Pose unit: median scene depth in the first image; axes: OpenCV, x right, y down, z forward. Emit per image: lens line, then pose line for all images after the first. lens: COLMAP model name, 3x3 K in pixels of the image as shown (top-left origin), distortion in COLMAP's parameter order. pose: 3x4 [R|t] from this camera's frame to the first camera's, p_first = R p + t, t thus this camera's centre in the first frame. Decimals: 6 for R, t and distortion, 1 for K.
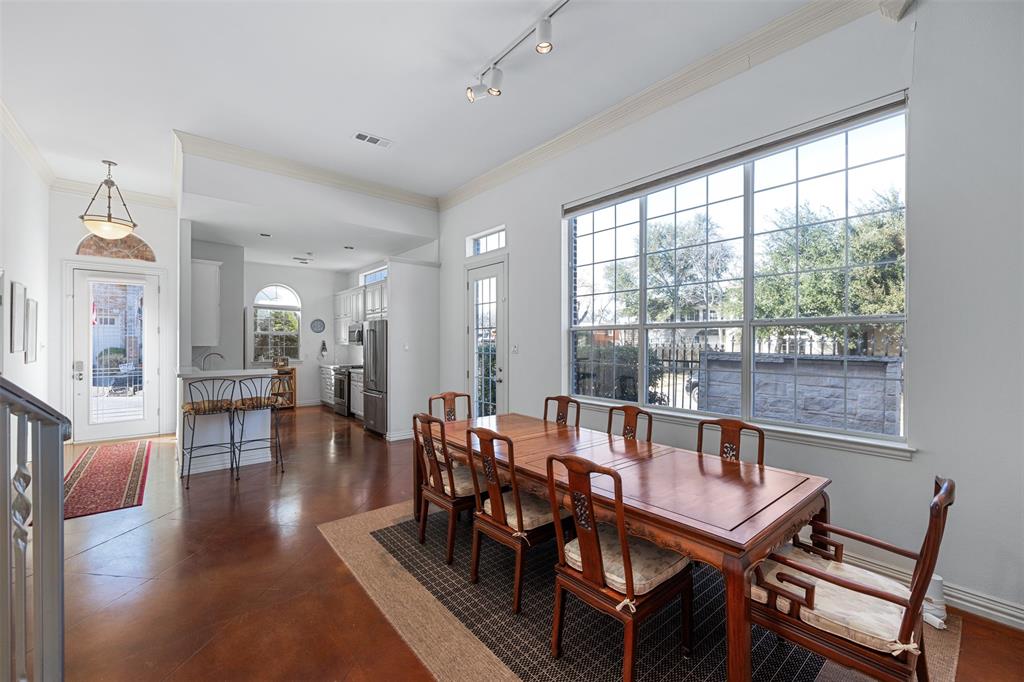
lens RADIAL K [[420.8, 0, 503.4], [0, 420.8, 342.8], [0, 0, 1]] dist [0.010395, -0.000254]
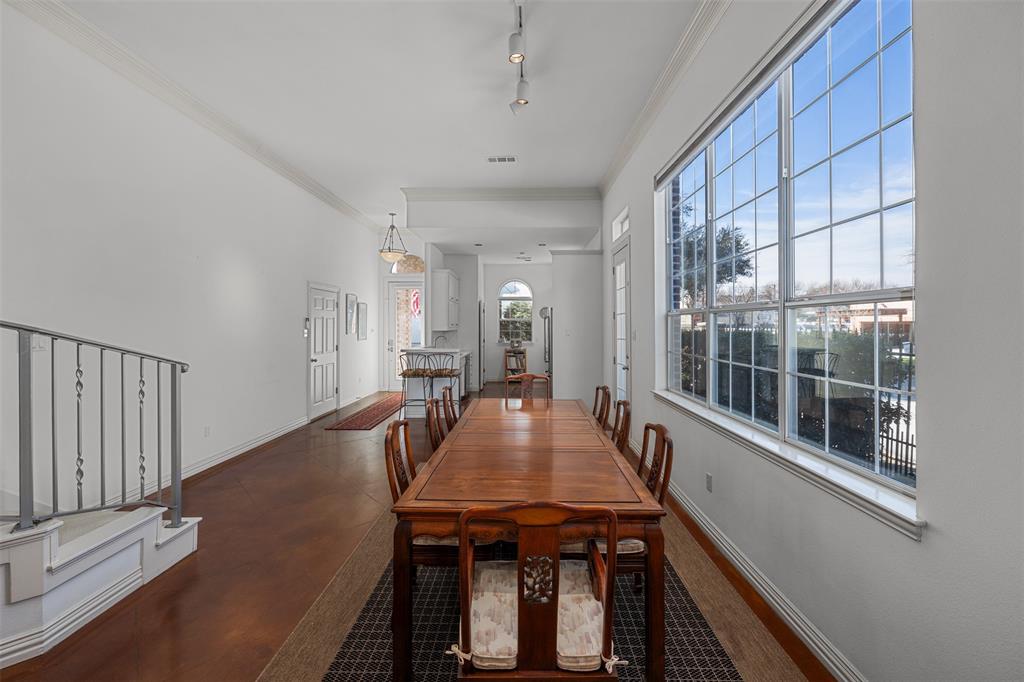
lens RADIAL K [[420.8, 0, 505.4], [0, 420.8, 327.5], [0, 0, 1]] dist [0.010395, -0.000254]
pose [[0.754865, -0.000074, -0.655880, 0.361280], [0.003360, 0.999987, 0.003754, -0.006082], [0.655871, -0.005038, 0.754856, 0.077528]]
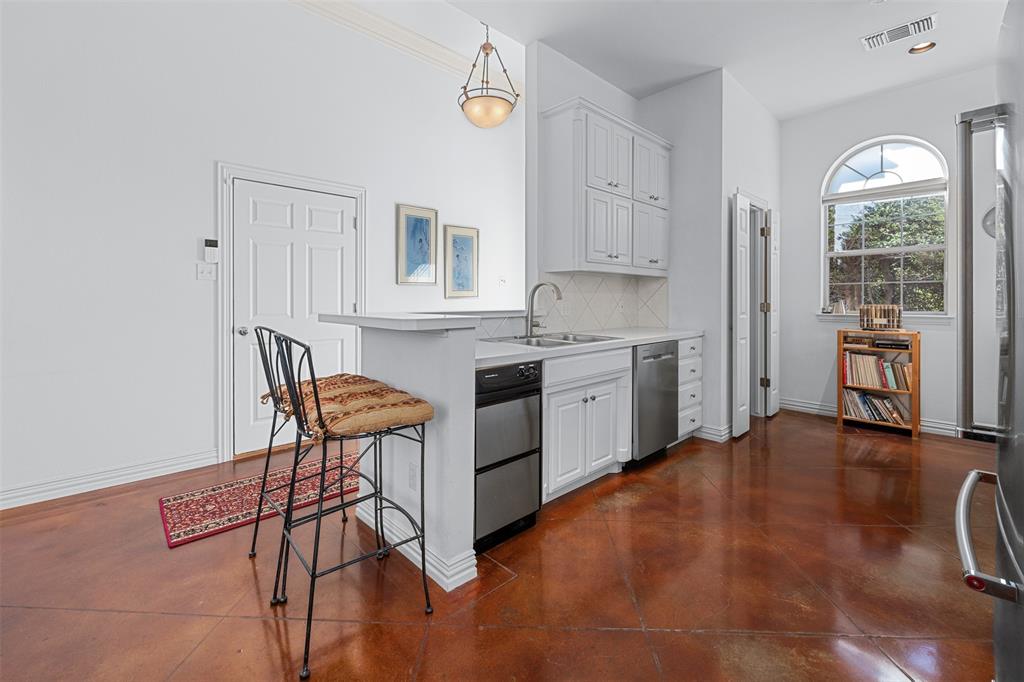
lens RADIAL K [[420.8, 0, 517.9], [0, 420.8, 303.4], [0, 0, 1]] dist [0.010395, -0.000254]
pose [[0.075216, 0.012081, -0.997094, -0.180361], [-0.000155, 0.999927, 0.012104, 0.039112], [0.997167, -0.000756, 0.075212, 0.859840]]
